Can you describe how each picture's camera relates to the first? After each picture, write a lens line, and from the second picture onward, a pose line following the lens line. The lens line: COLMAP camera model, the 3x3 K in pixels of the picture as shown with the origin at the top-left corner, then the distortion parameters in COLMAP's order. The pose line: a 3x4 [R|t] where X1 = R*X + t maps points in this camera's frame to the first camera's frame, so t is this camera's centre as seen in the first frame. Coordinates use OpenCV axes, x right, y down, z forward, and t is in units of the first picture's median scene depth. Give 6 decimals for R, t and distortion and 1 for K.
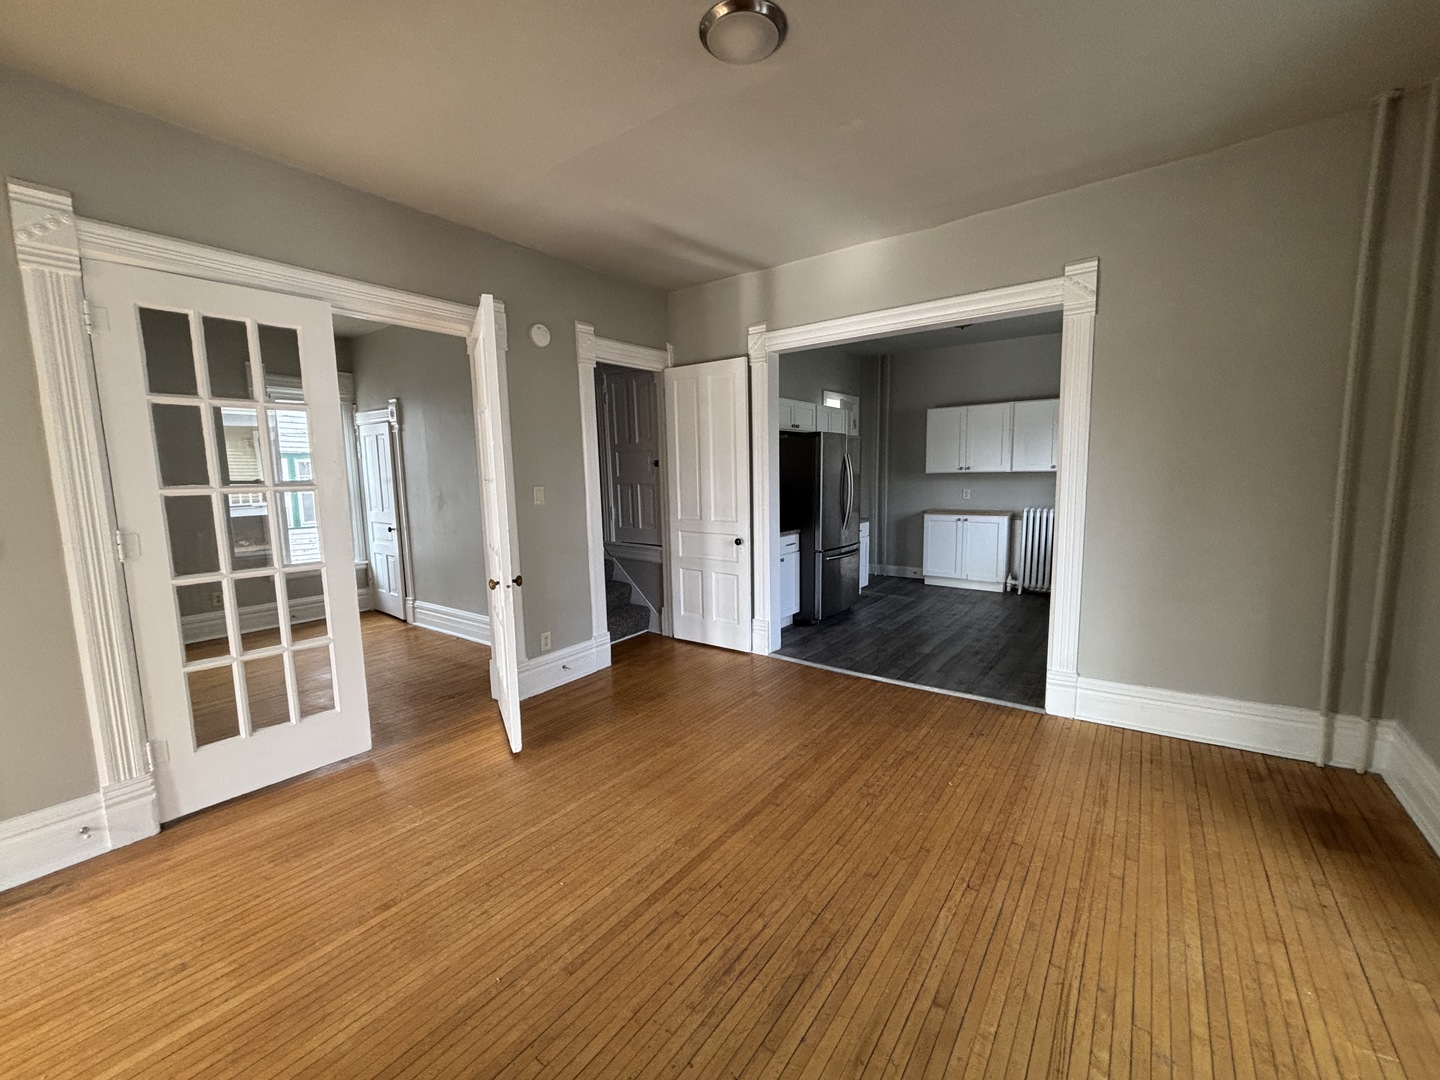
lens RADIAL K [[578.6, 0, 718.4], [0, 578.6, 542.0], [0, 0, 1]] dist [0.003567, 0.000530]
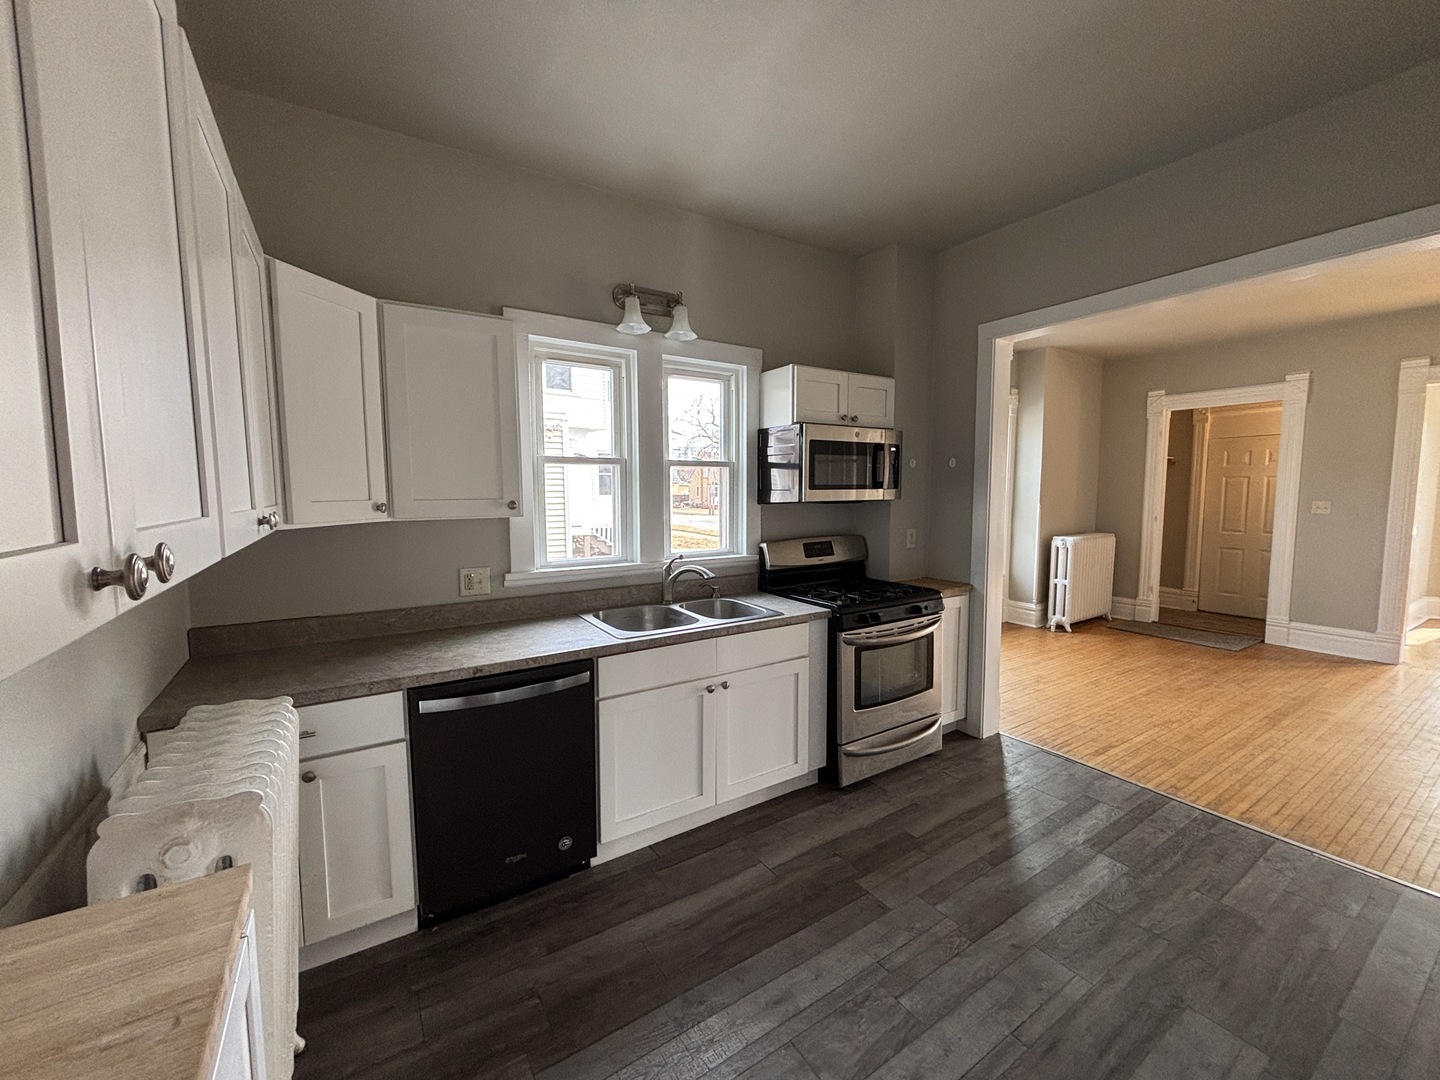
lens RADIAL K [[579.9, 0, 720.0], [0, 579.9, 540.0], [0, 0, 1]] dist [0.000072, -0.000344]
pose [[-0.937525, -0.003331, 0.347901, 0.574291], [0.066269, 0.979937, 0.187965, -0.235252], [-0.341547, 0.199277, -0.918496, 1.760269]]
